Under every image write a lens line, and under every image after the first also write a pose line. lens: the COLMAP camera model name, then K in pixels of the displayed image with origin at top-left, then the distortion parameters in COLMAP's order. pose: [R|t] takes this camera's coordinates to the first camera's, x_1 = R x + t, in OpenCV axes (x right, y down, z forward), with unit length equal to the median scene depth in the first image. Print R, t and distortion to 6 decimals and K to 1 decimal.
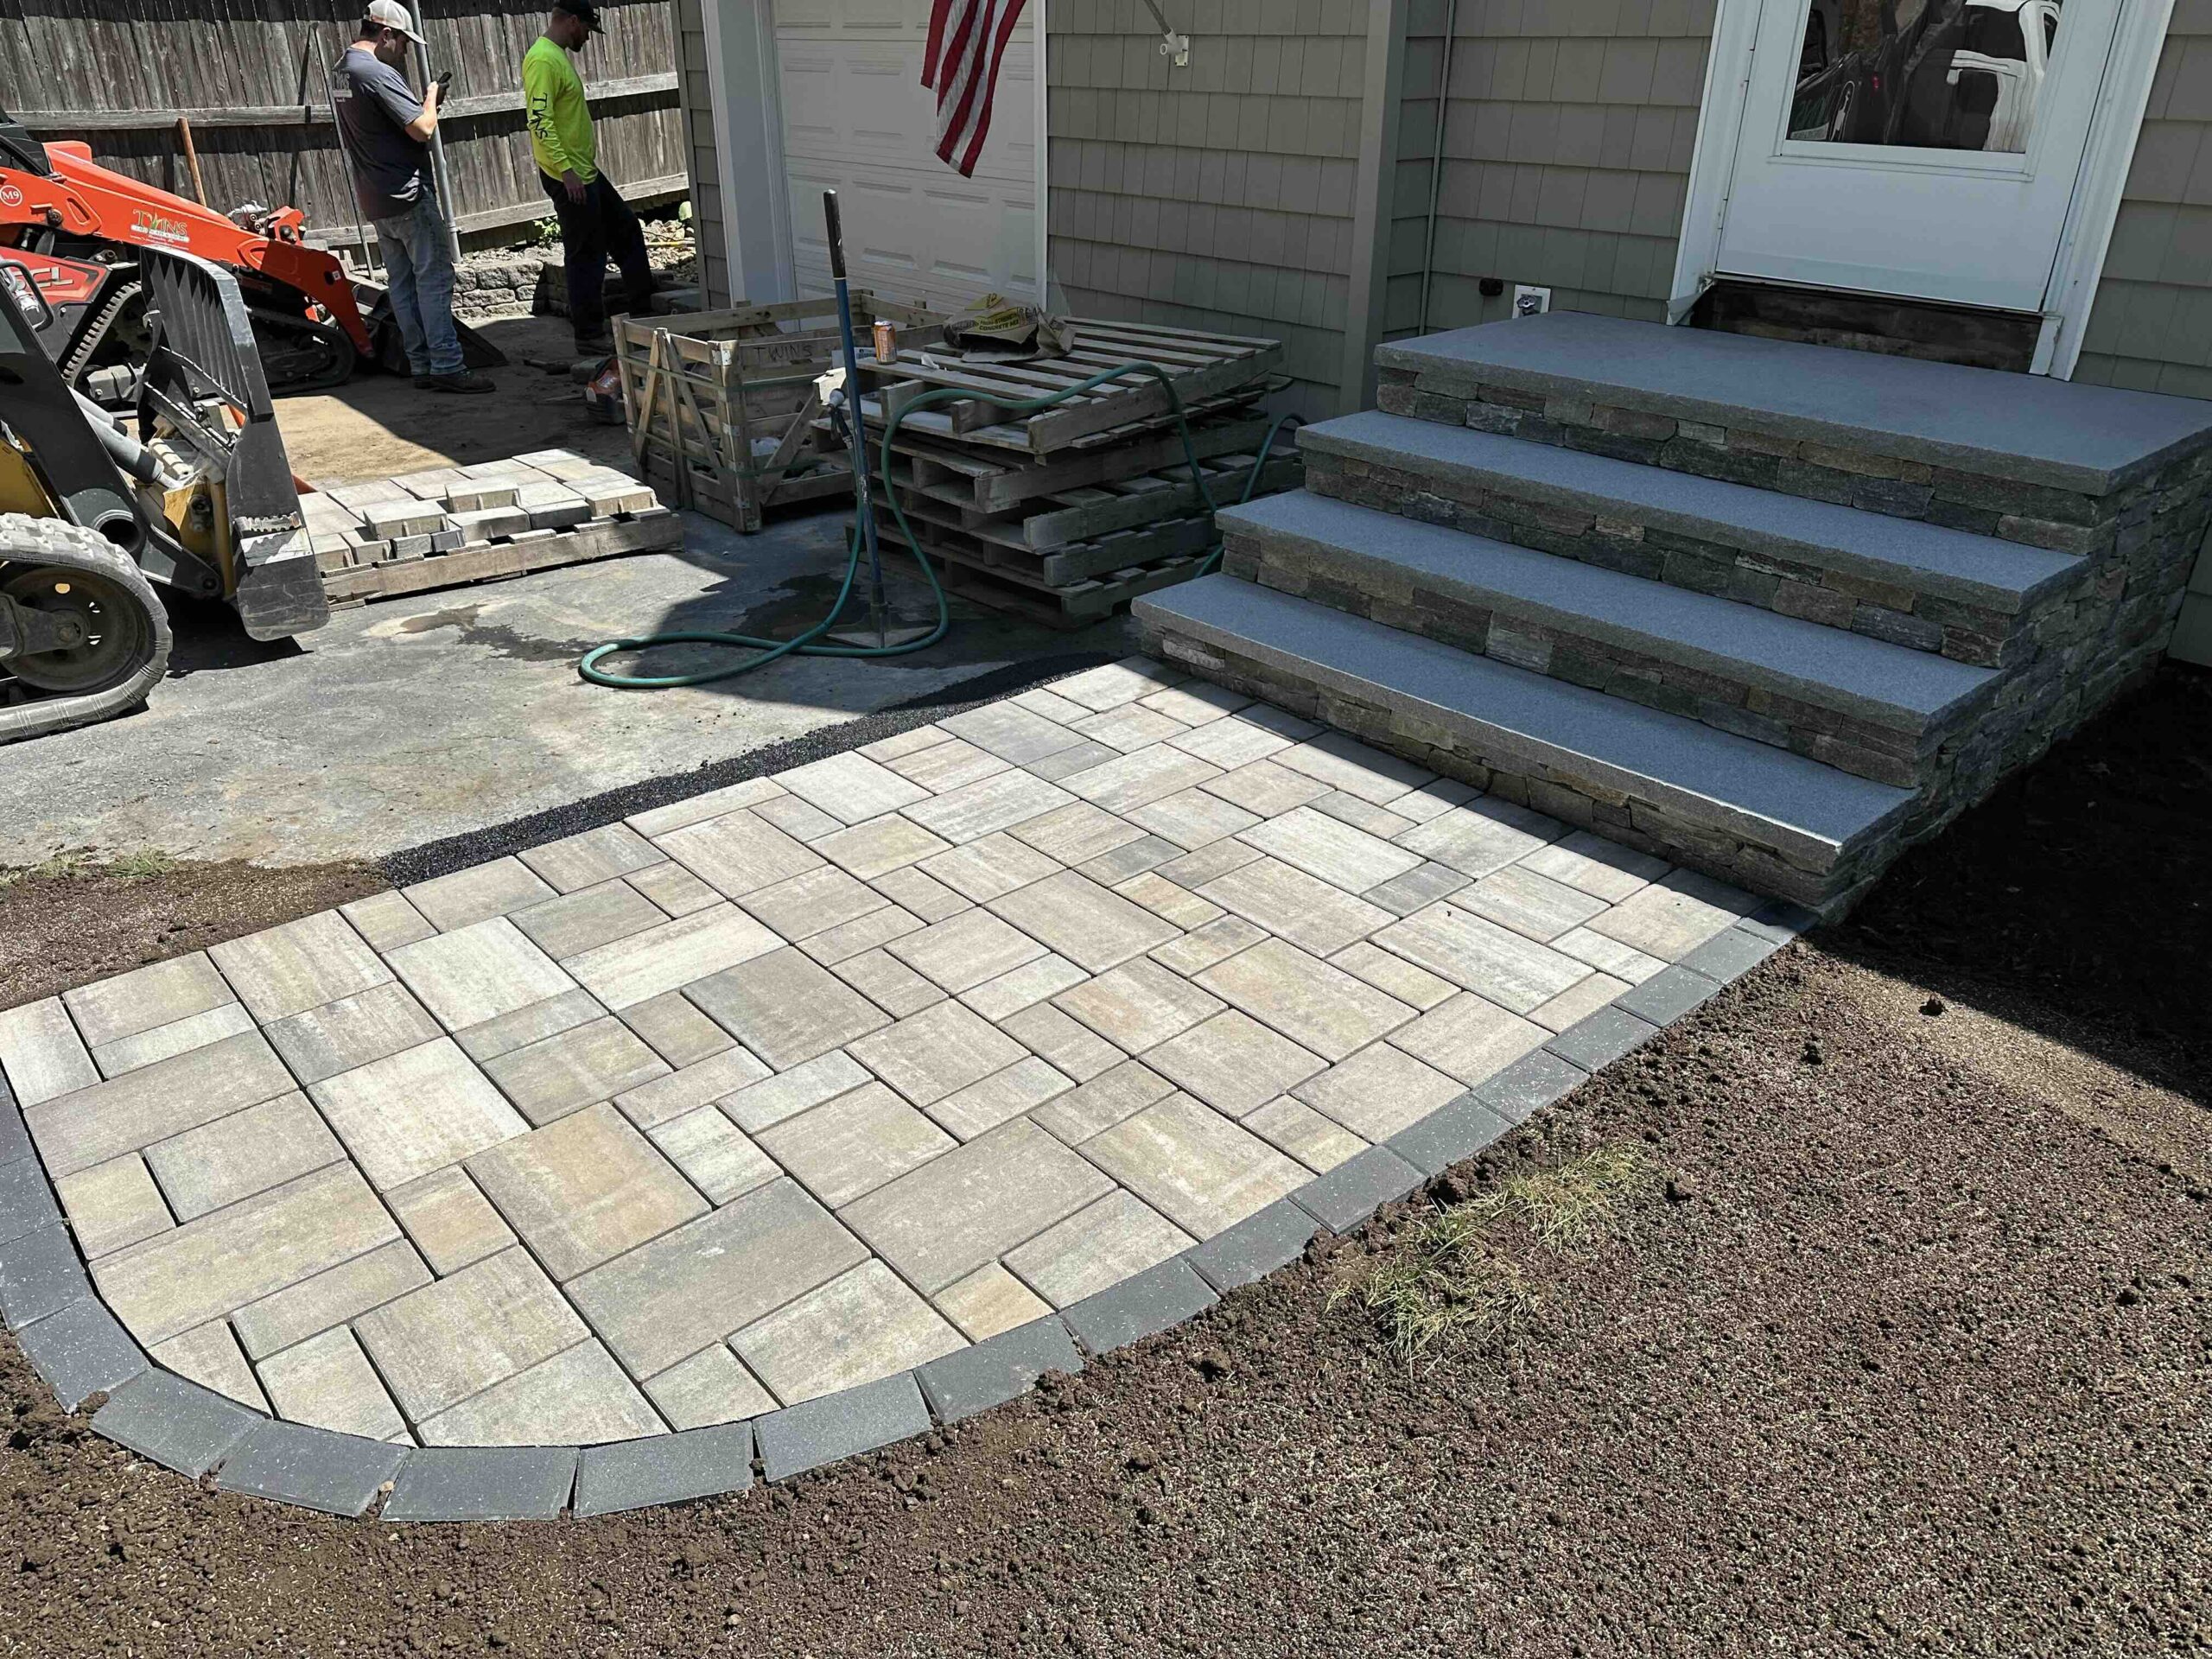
lens RADIAL K [[1558.2, 0, 1101.9], [0, 1558.2, 830.1], [0, 0, 1]] dist [0.055927, -0.072524]
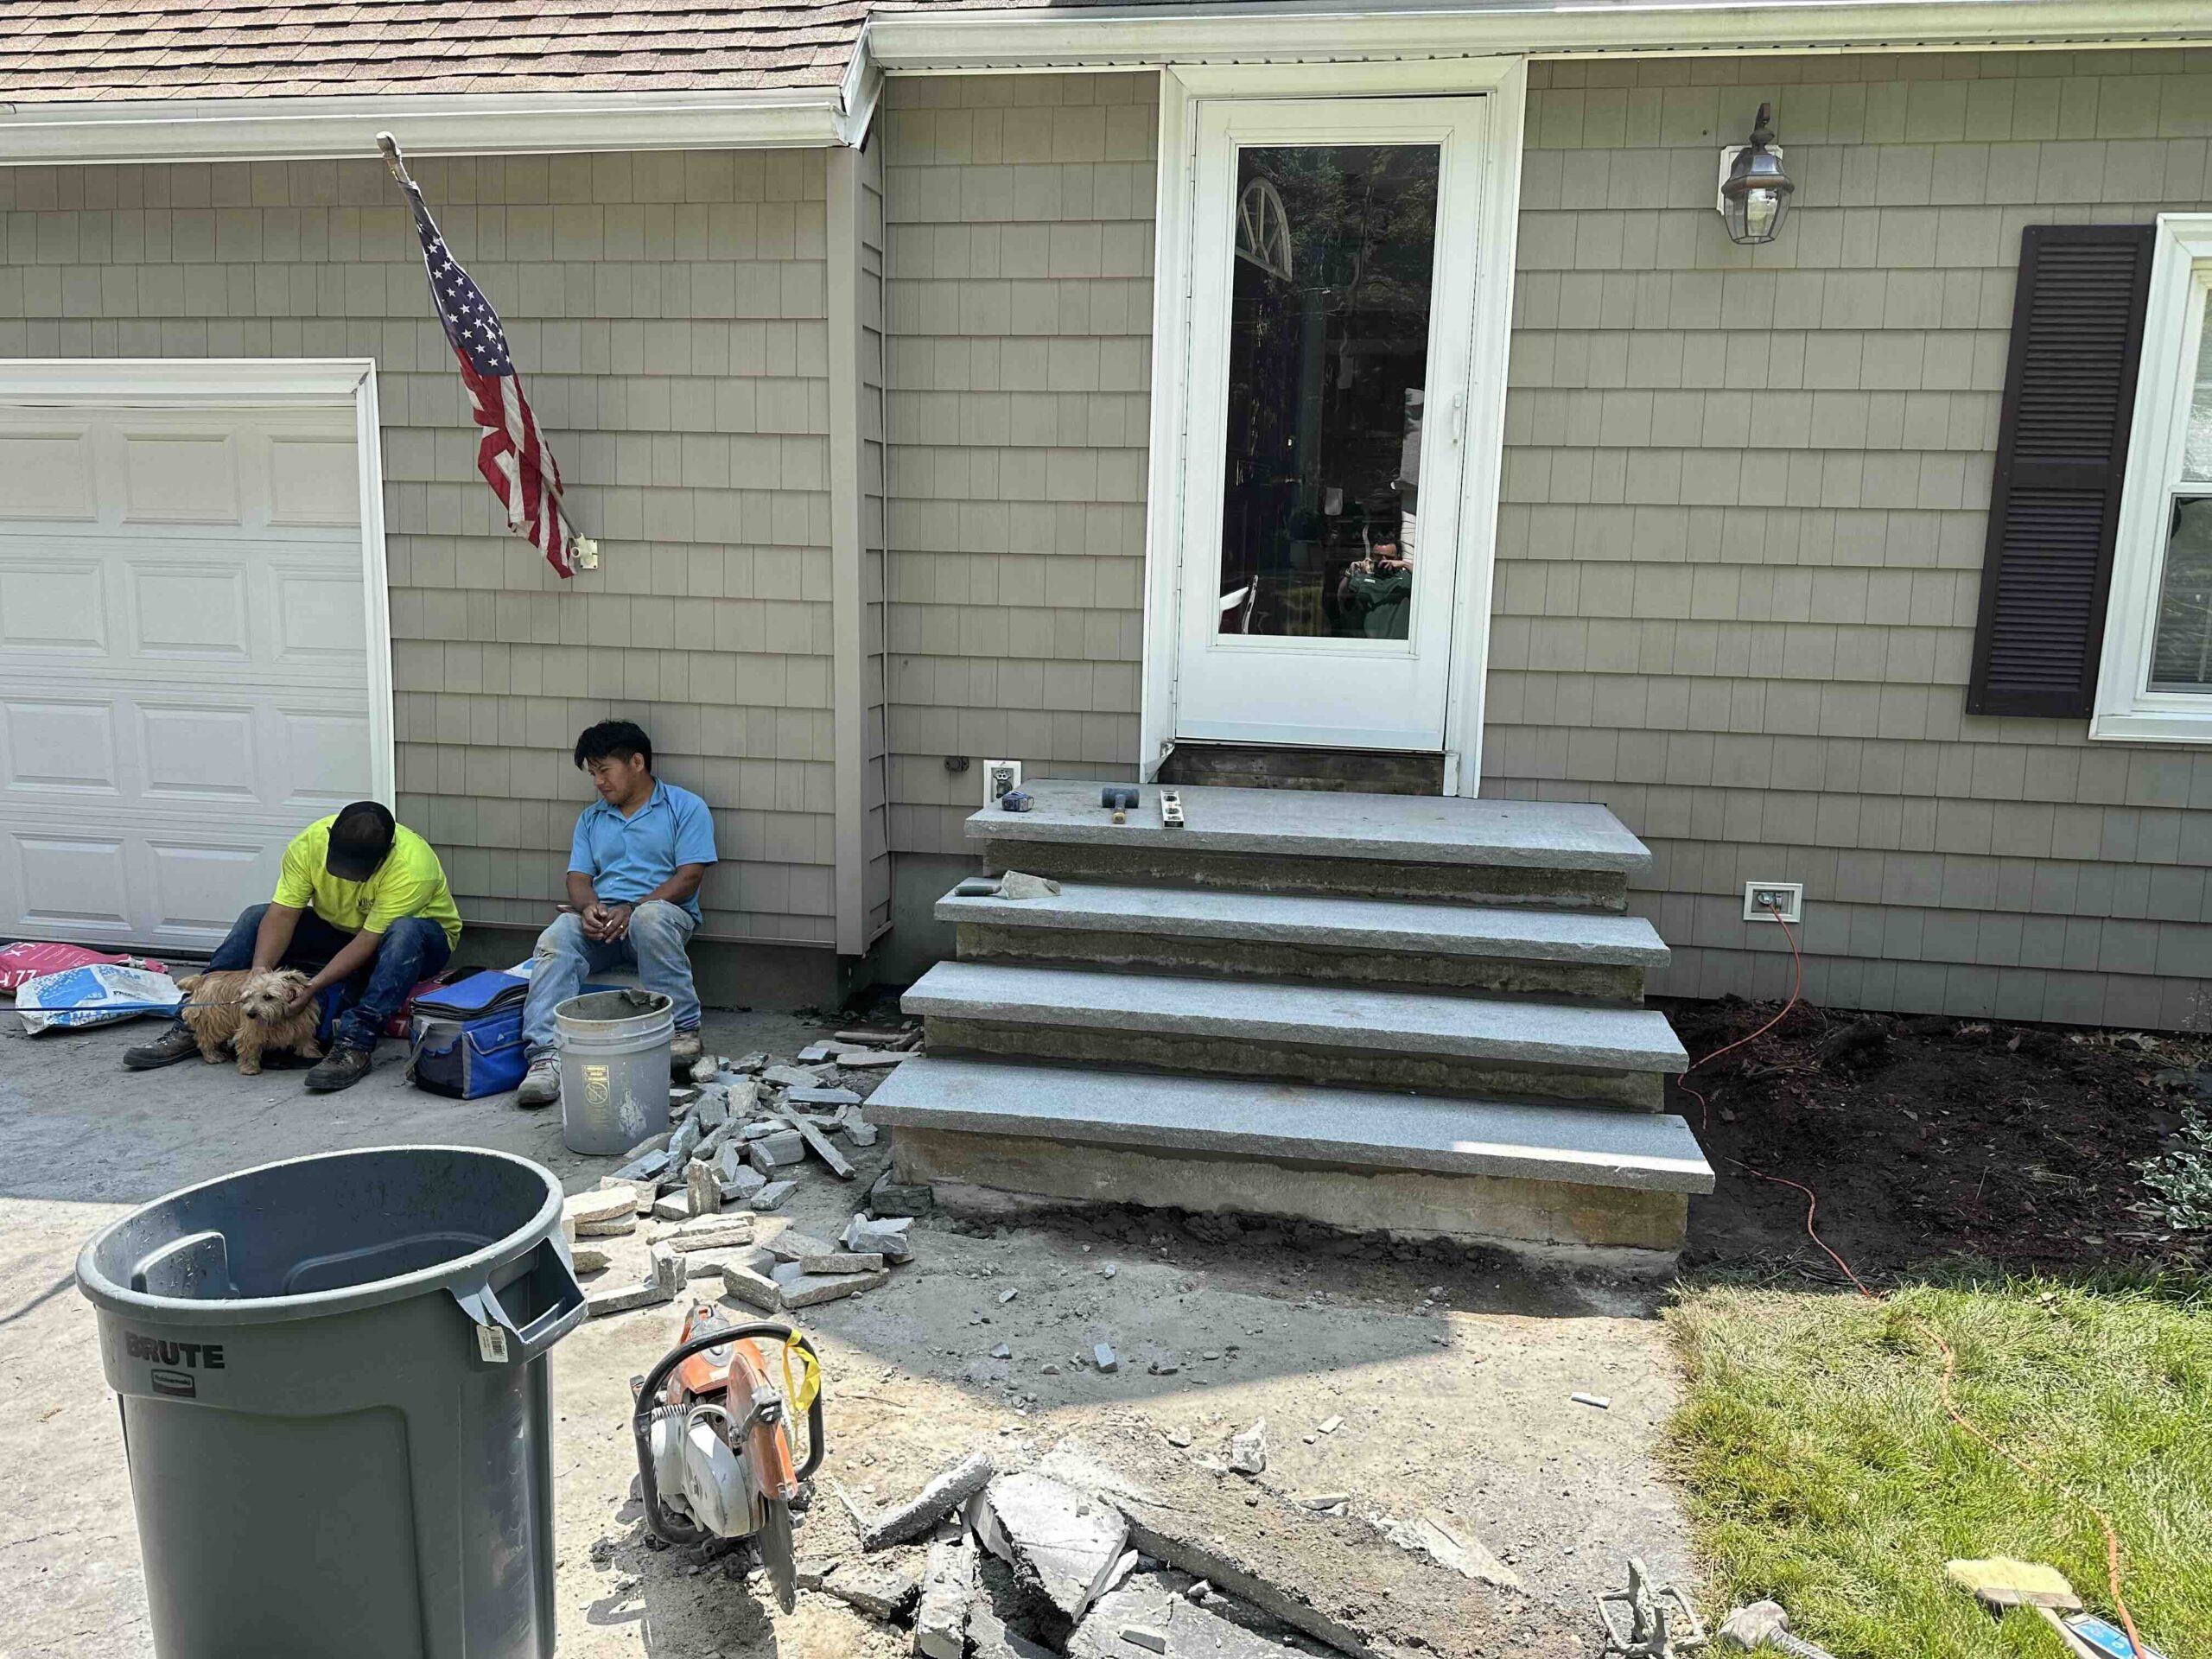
lens RADIAL K [[1518.4, 0, 1111.8], [0, 1518.4, 823.7], [0, 0, 1]] dist [0.053856, -0.028509]
pose [[0.778301, -0.085542, 0.622036, -0.429666], [0.265572, 0.942548, -0.202668, -0.092681], [-0.568963, 0.322932, 0.756304, 0.228007]]
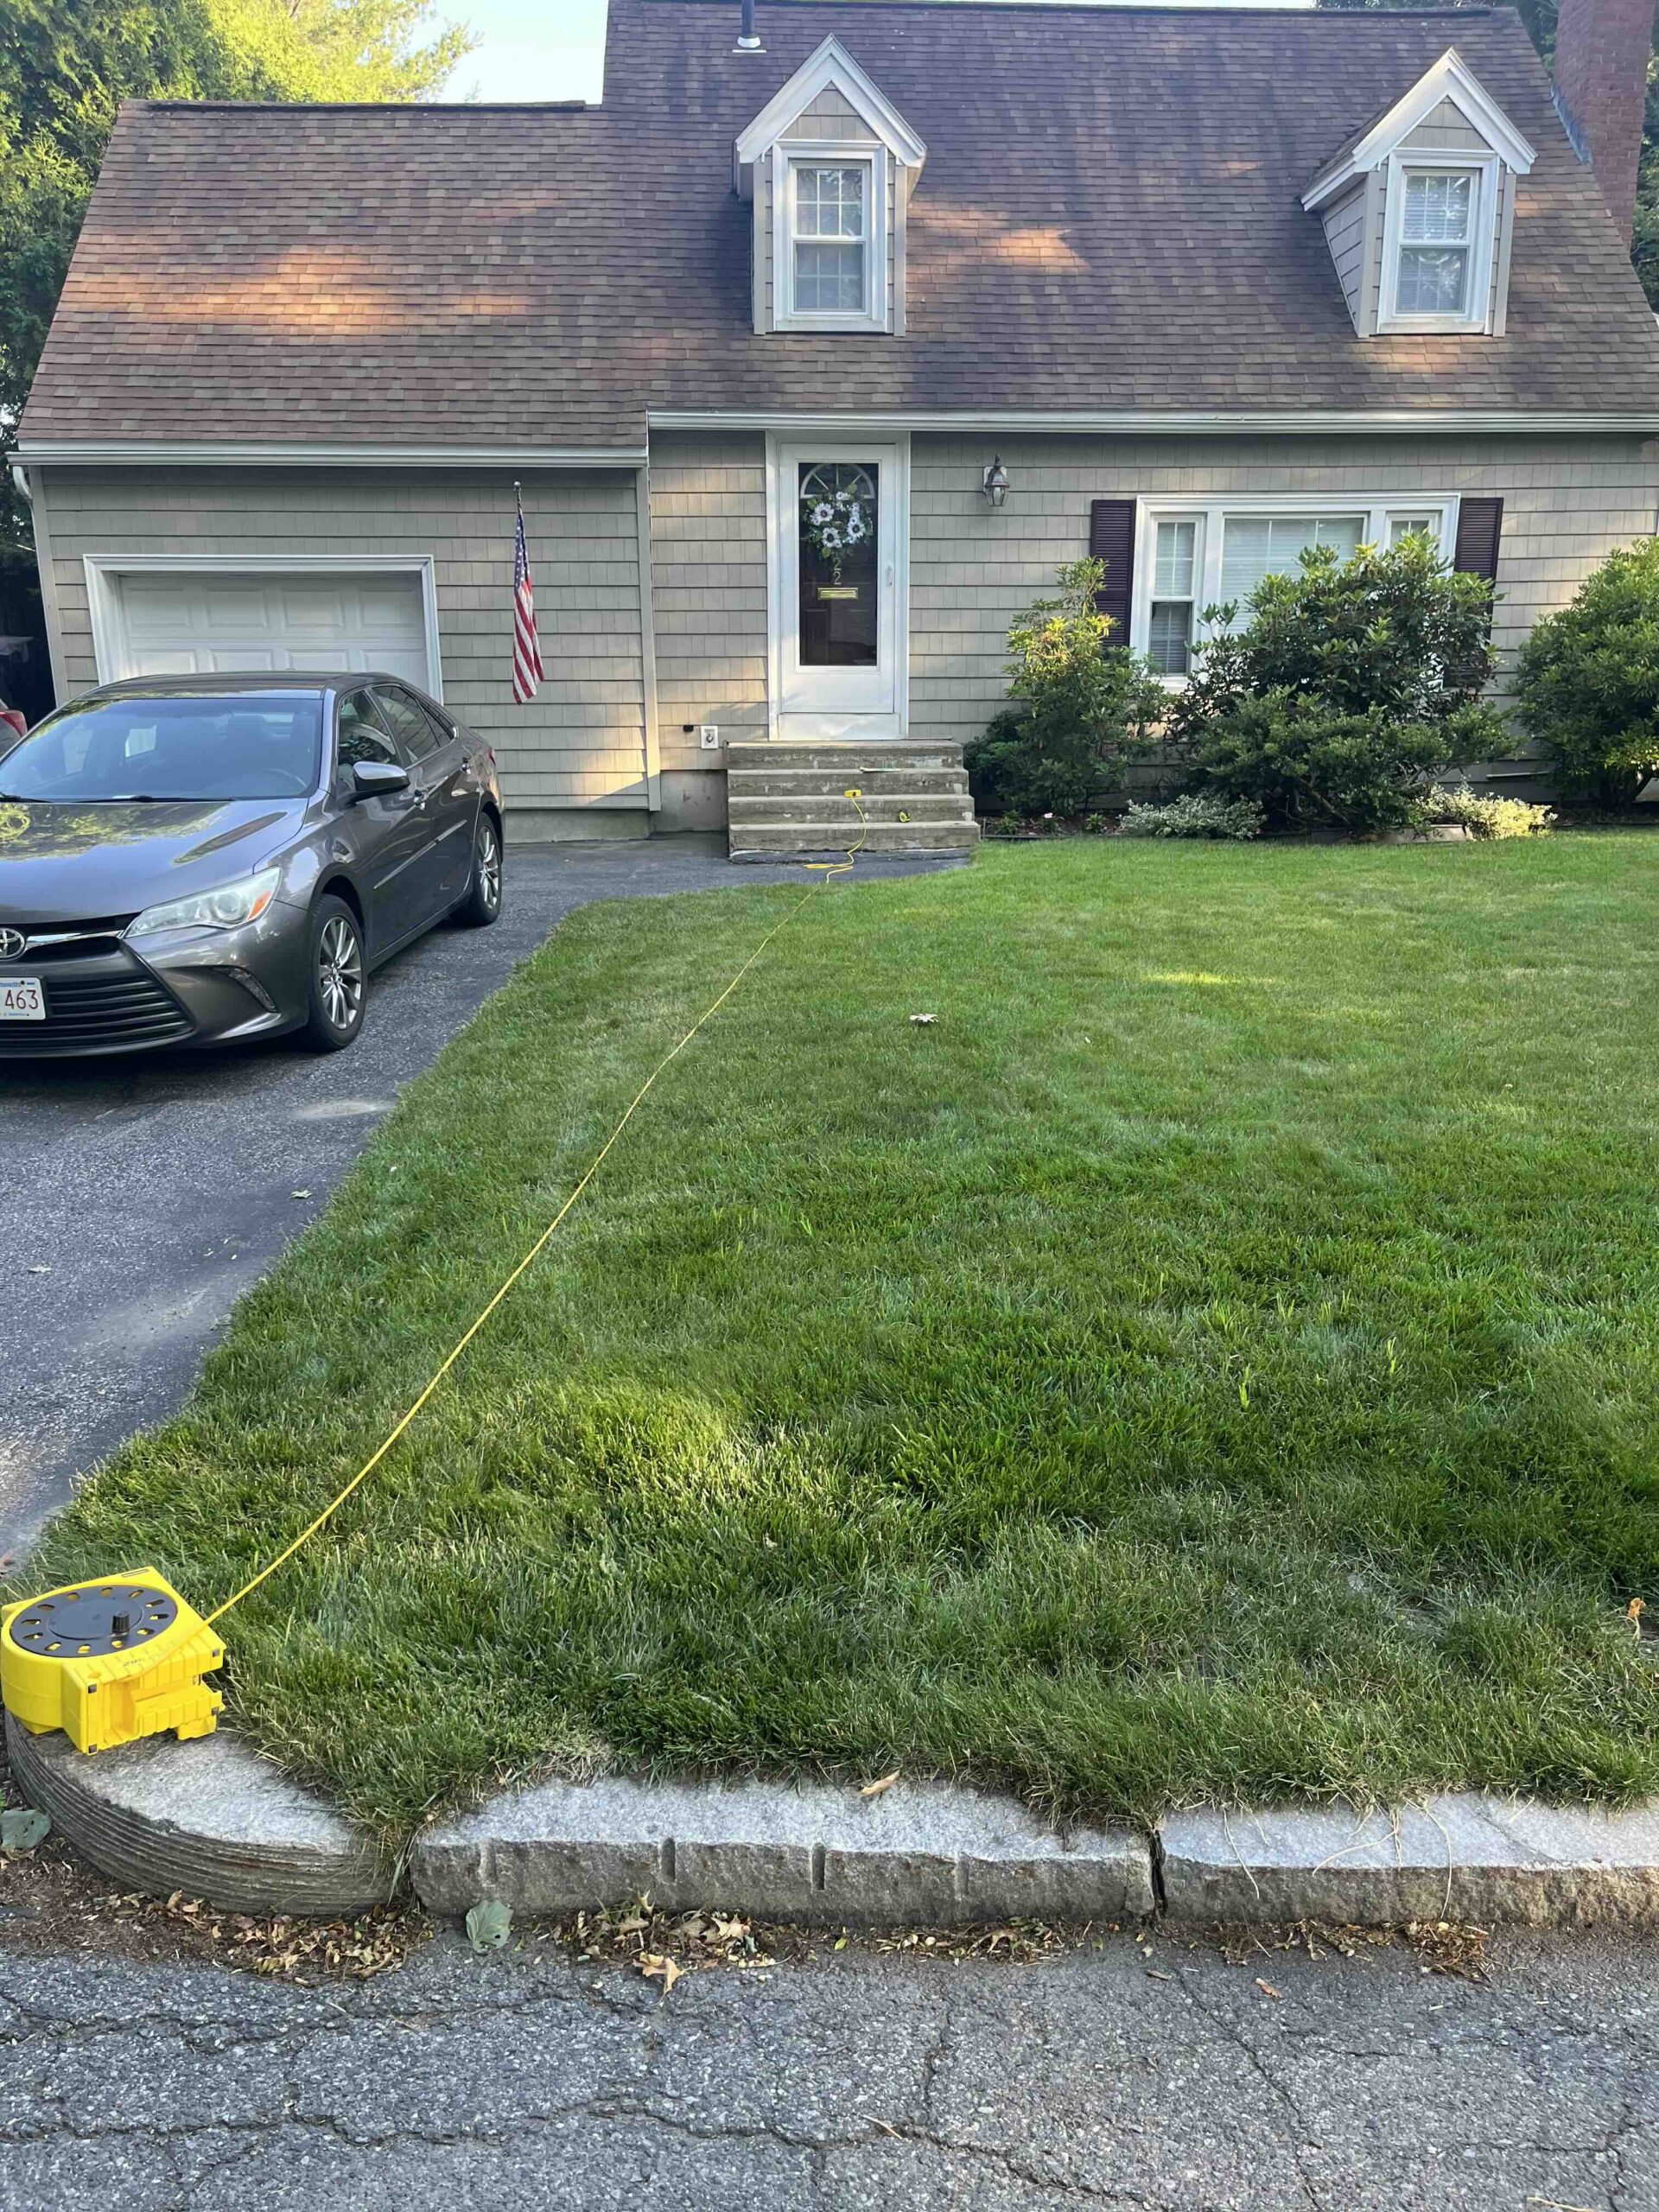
lens RADIAL K [[1678.2, 0, 845.2], [0, 1678.2, 1141.7], [0, 0, 1]] dist [0.046663, -0.059492]
pose [[0.619744, -0.223857, 0.752200, -2.344330], [0.360724, 0.932465, -0.019698, 0.543049], [-0.696991, 0.283544, 0.658640, -0.987351]]
